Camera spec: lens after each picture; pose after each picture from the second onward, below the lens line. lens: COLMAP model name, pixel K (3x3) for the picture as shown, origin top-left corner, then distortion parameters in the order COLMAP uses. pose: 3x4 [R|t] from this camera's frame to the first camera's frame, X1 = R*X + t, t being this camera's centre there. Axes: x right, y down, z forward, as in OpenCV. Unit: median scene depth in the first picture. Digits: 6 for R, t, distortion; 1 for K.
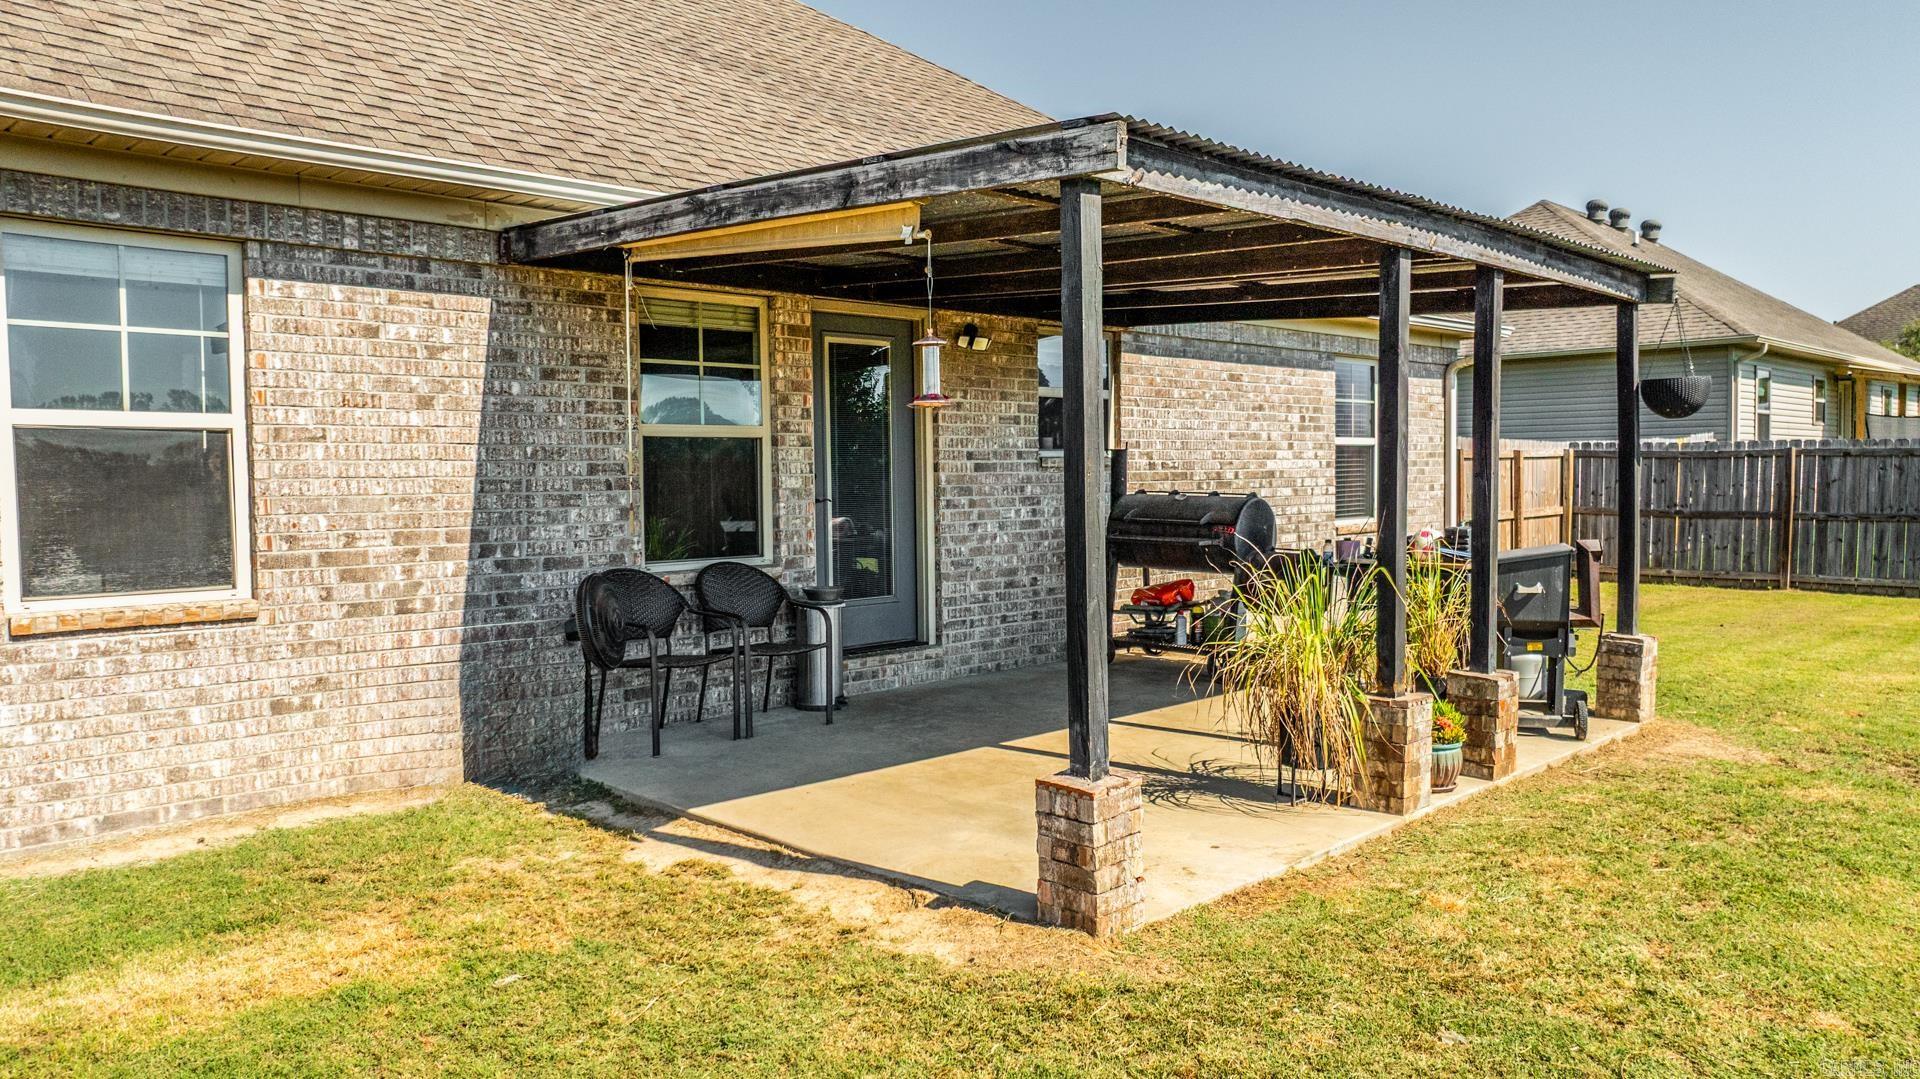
lens RADIAL K [[1388.4, 0, 958.6], [0, 1388.4, 532.6], [0, 0, 1]] dist [-0.000566, 0.001023]
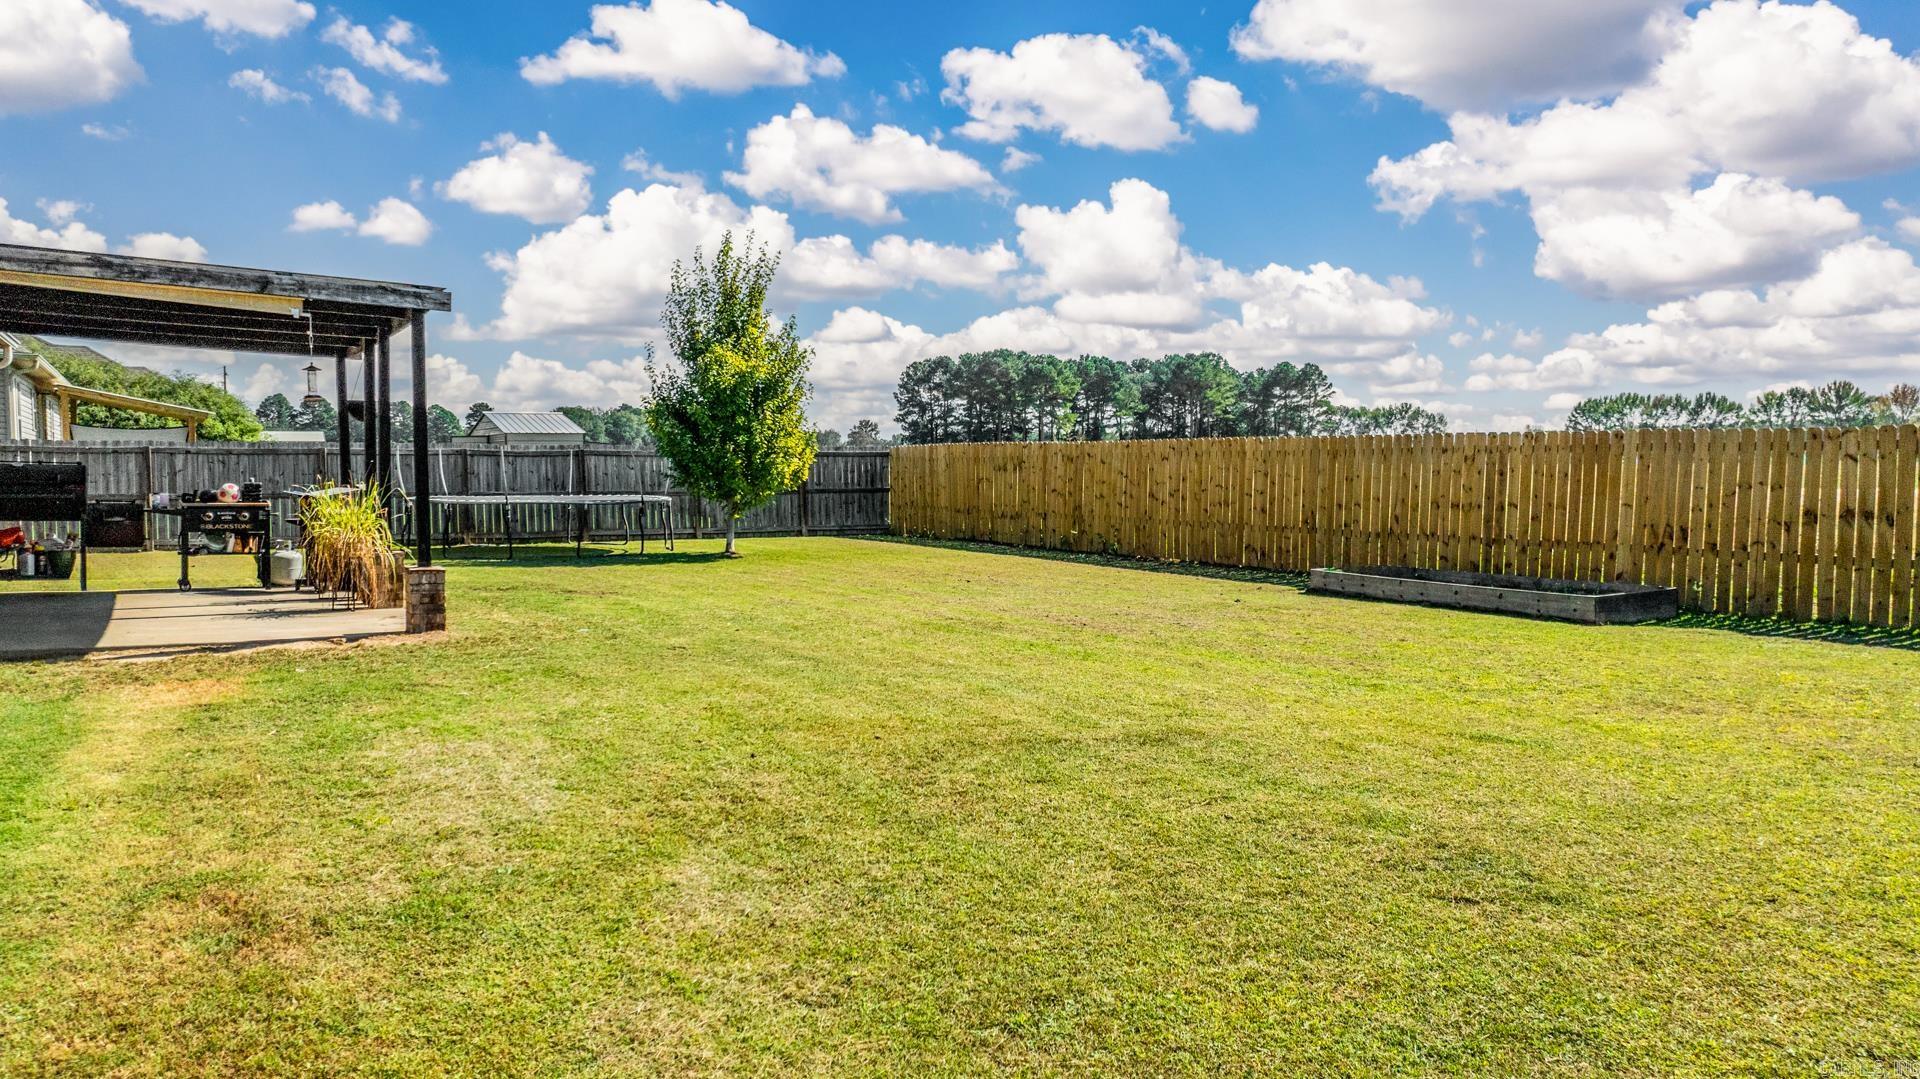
lens RADIAL K [[1388.4, 0, 961.9], [0, 1388.4, 540.0], [0, 0, 1]] dist [-0.000566, 0.001023]
pose [[0.255350, -0.037777, 0.966110, -1.718989], [0.045240, 0.998609, 0.027091, 0.097632], [-0.965790, 0.036789, 0.256704, -0.411673]]
